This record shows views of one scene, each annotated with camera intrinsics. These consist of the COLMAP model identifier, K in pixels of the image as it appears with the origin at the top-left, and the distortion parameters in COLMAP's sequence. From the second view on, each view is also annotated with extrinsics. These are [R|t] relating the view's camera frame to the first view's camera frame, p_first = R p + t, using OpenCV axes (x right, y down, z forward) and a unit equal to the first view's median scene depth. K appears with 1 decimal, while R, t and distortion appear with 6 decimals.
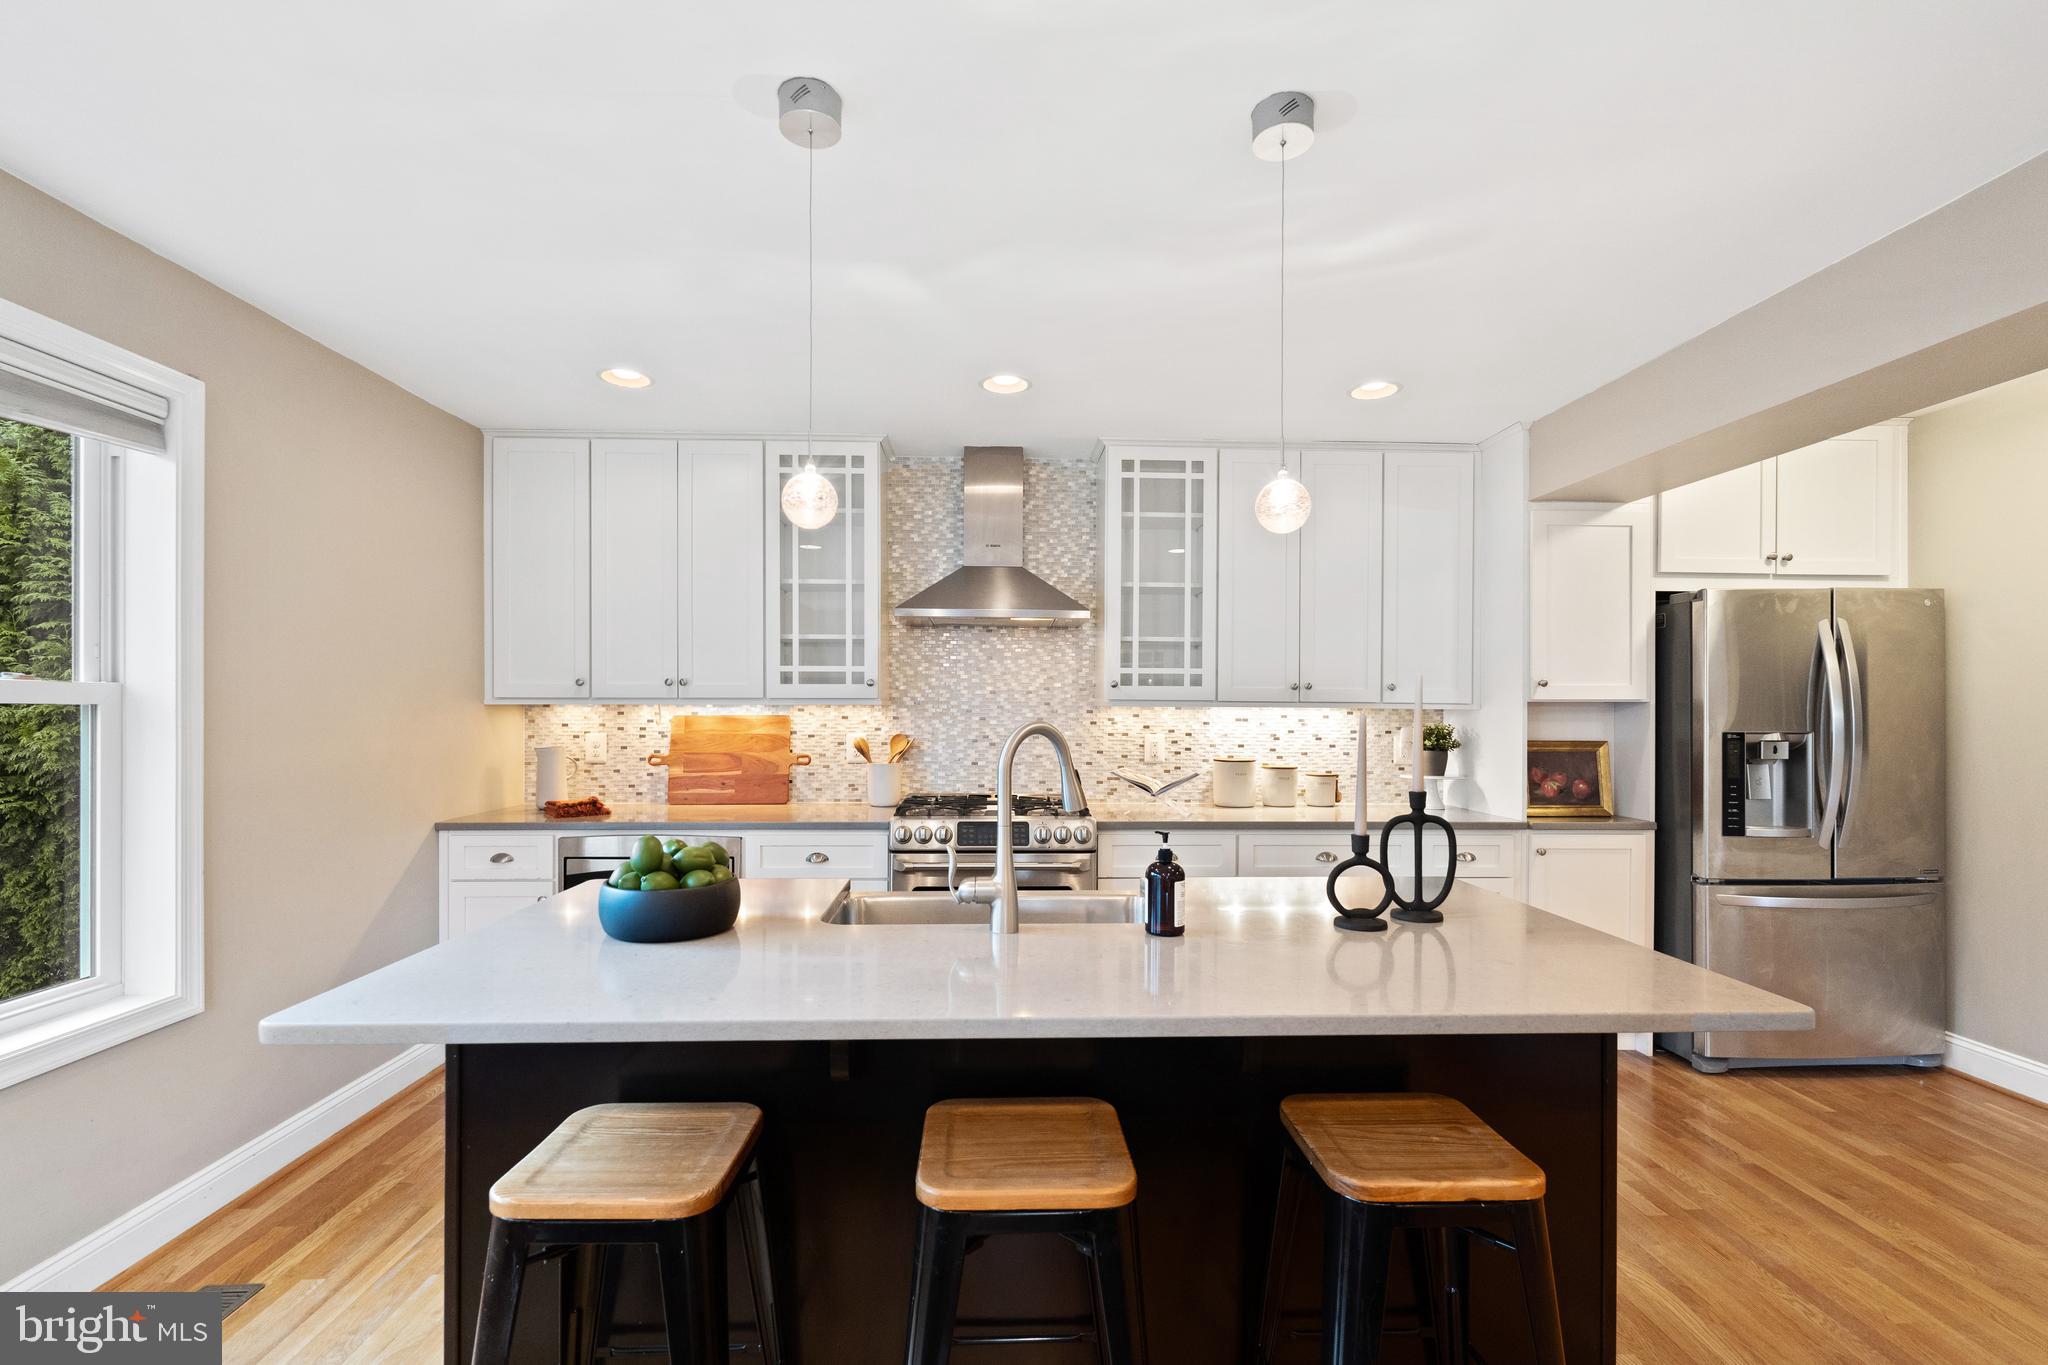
lens RADIAL K [[913.6, 0, 1020.1], [0, 913.6, 701.8], [0, 0, 1]] dist [-0.002390, 0.000621]
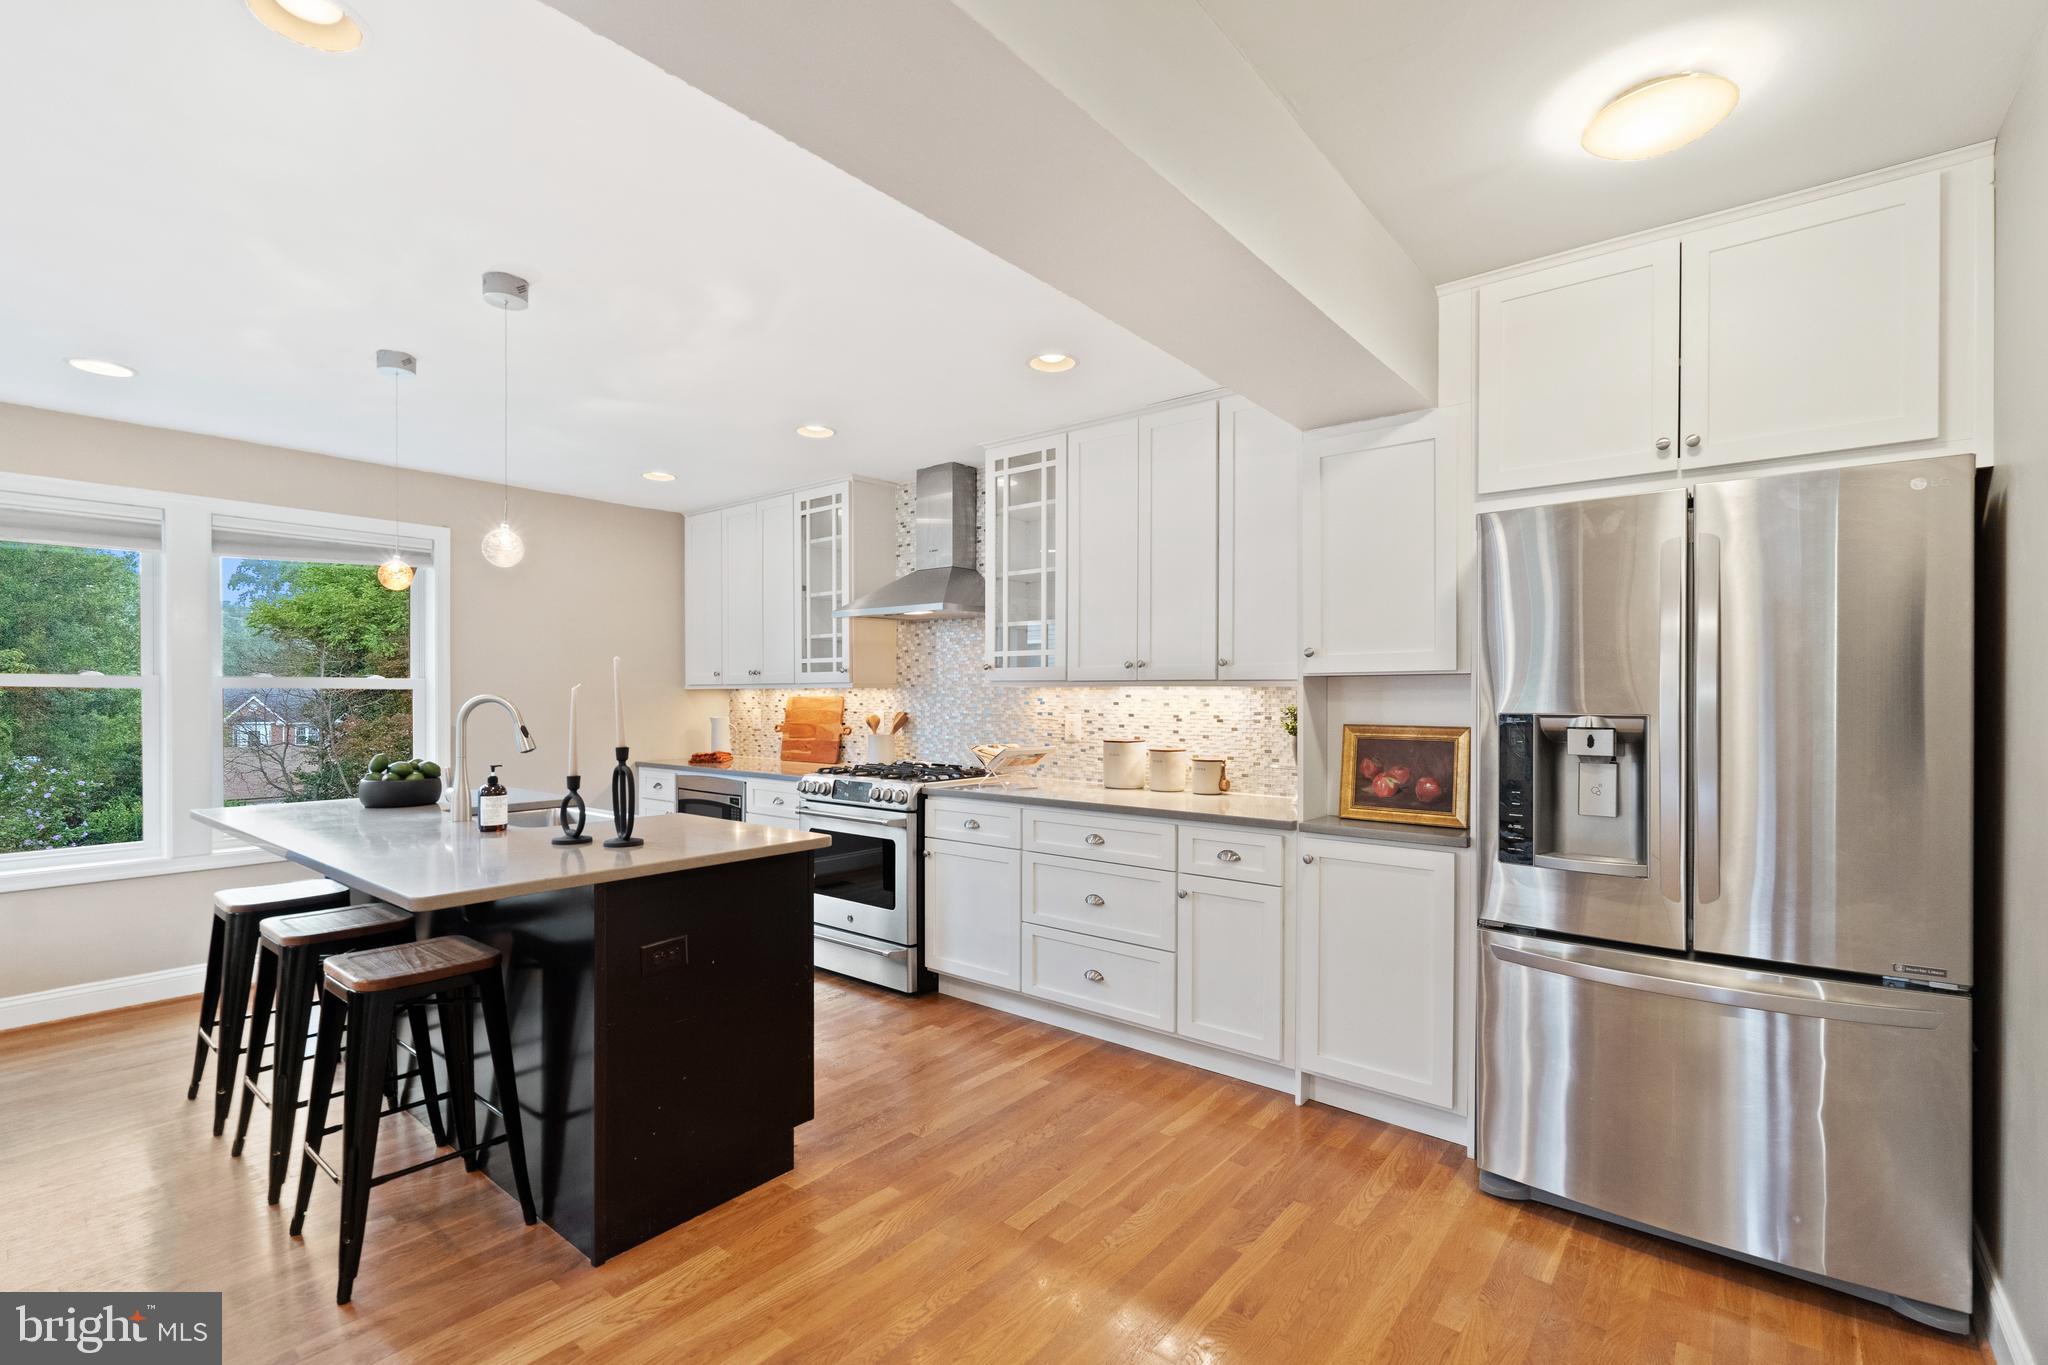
lens RADIAL K [[913.6, 0, 1017.5], [0, 913.6, 693.6], [0, 0, 1]] dist [-0.002390, 0.000621]
pose [[0.748845, -0.004935, -0.662727, 0.854335], [0.005967, 0.999982, -0.000704, 0.013965], [0.662719, -0.003427, 0.748861, 0.201171]]
